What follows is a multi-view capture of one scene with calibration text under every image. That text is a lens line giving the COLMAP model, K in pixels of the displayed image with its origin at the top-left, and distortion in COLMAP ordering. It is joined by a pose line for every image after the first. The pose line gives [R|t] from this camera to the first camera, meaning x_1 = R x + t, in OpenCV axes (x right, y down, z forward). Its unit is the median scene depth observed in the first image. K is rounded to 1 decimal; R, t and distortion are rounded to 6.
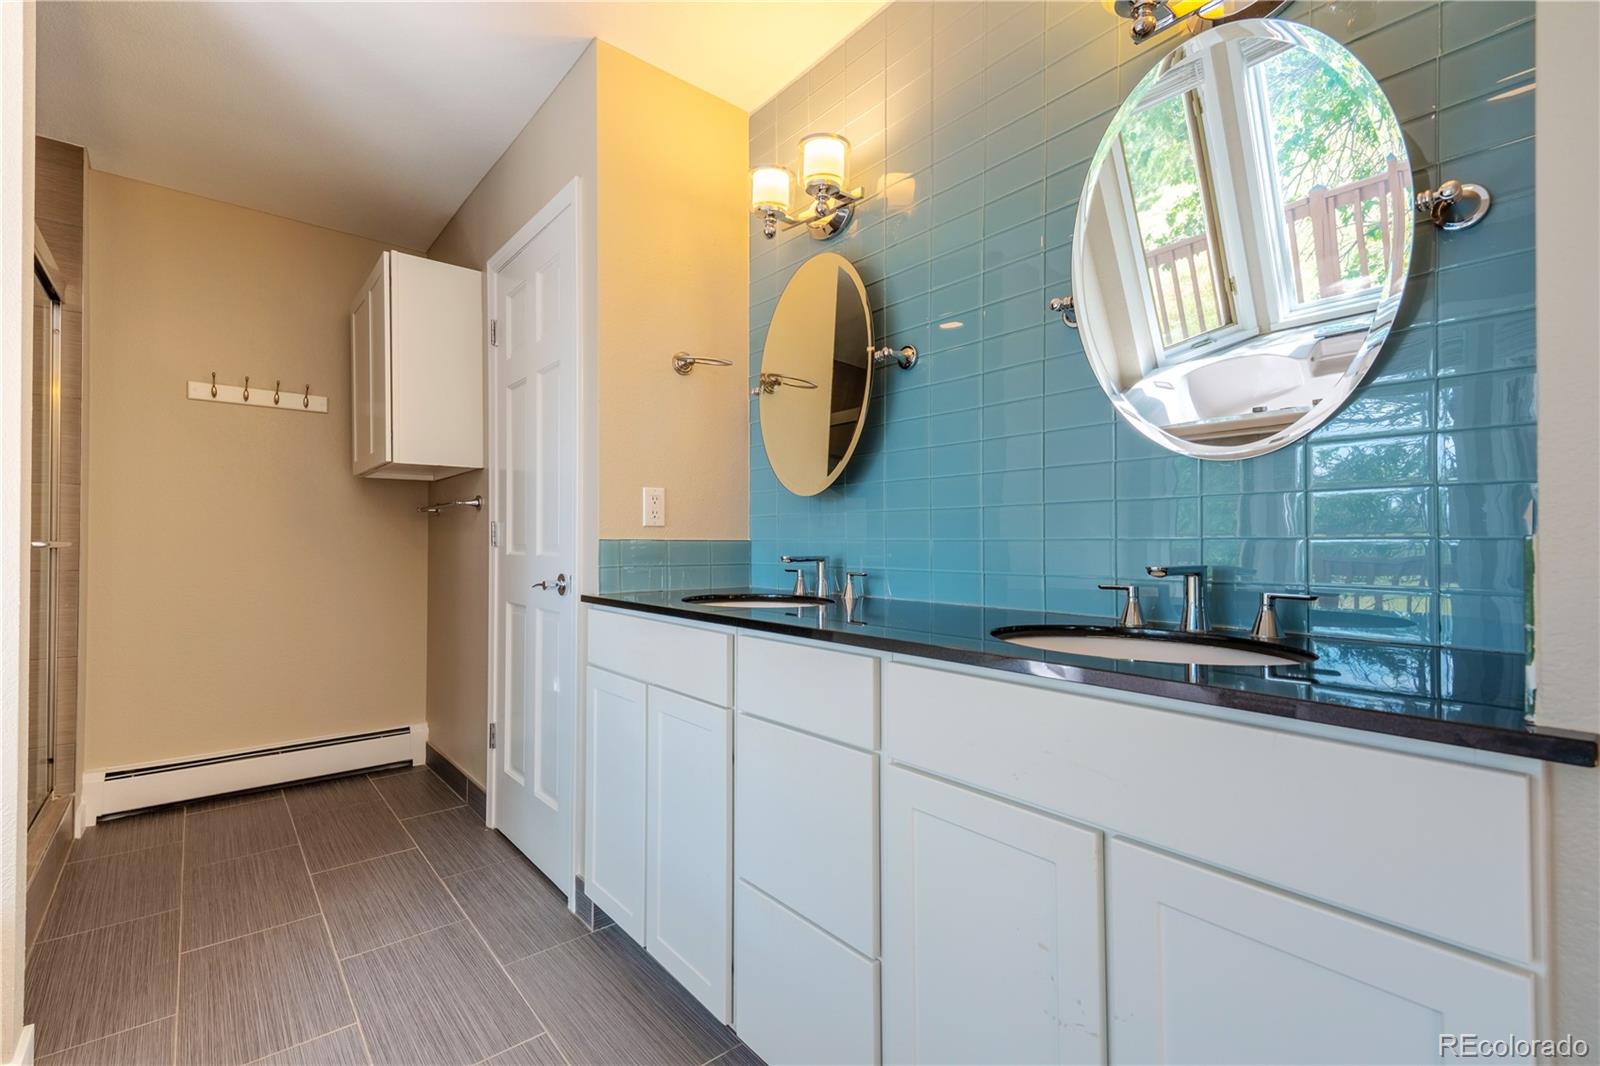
lens RADIAL K [[710.0, 0, 798.5], [0, 710.0, 539.4], [0, 0, 1]] dist [0.023301, -0.000501]
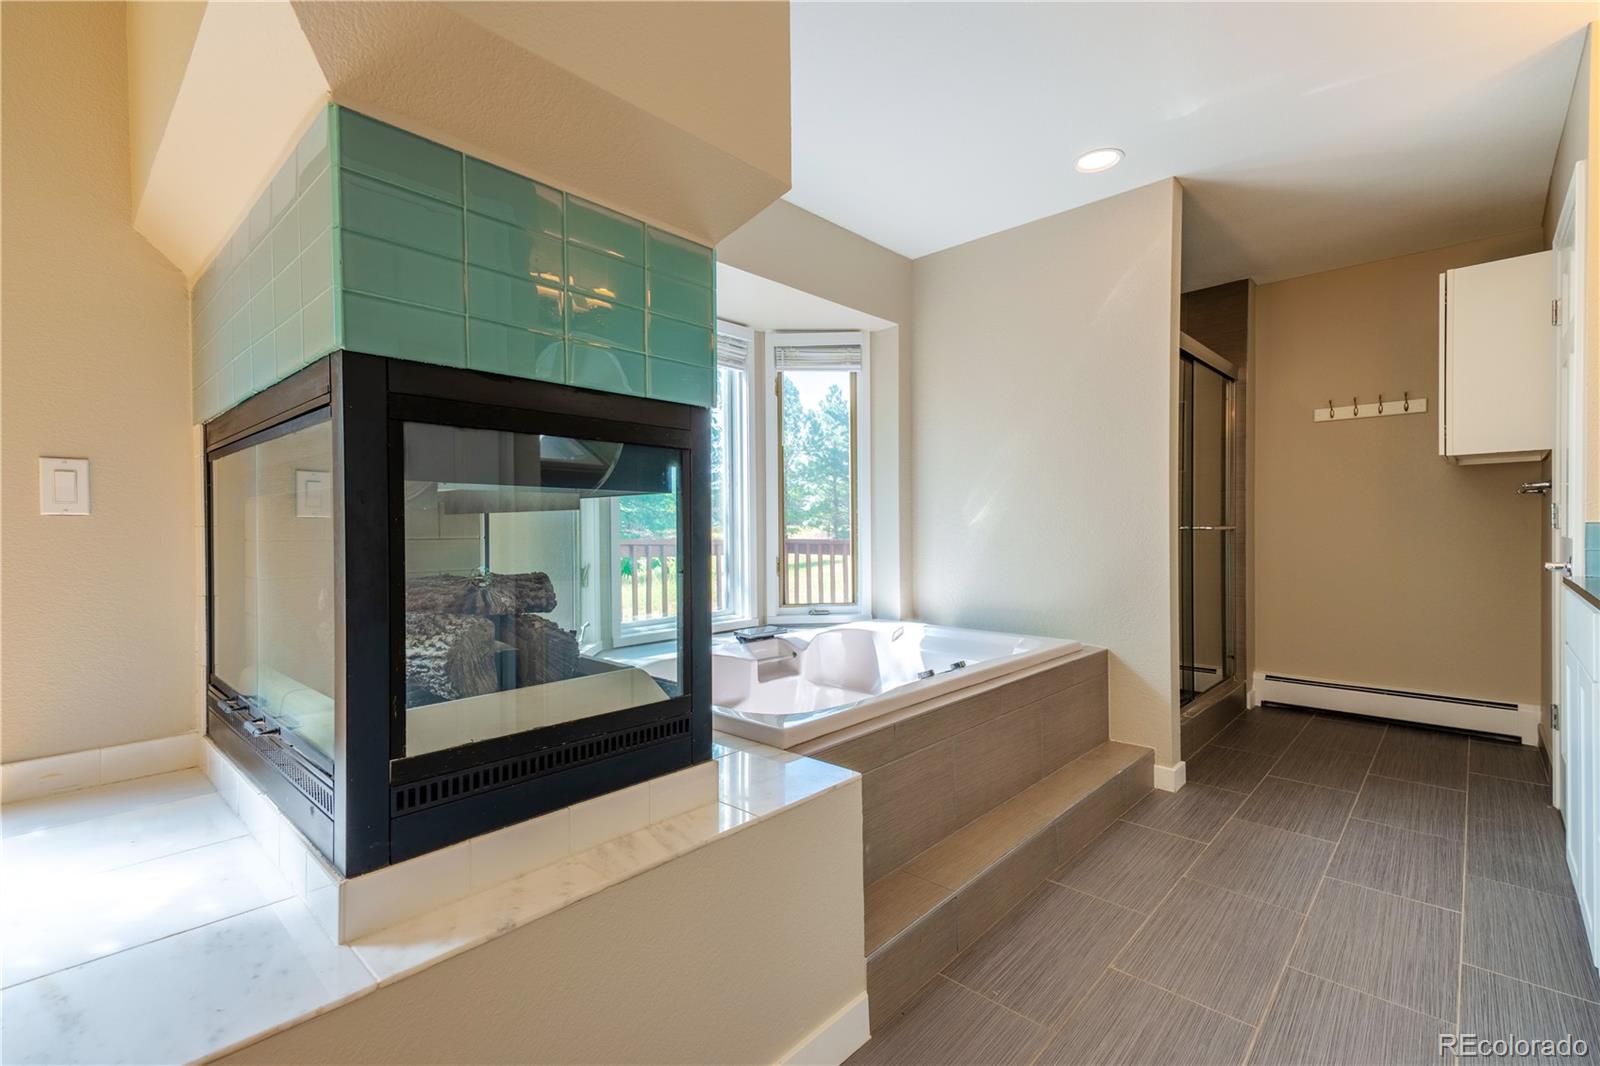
lens RADIAL K [[710.0, 0, 798.5], [0, 710.0, 539.4], [0, 0, 1]] dist [0.023301, -0.000501]
pose [[0.121492, 0.011267, -0.992528, 0.460621], [0.009921, 0.999872, 0.012565, 0.004243], [0.992543, -0.011373, 0.121365, -0.177982]]
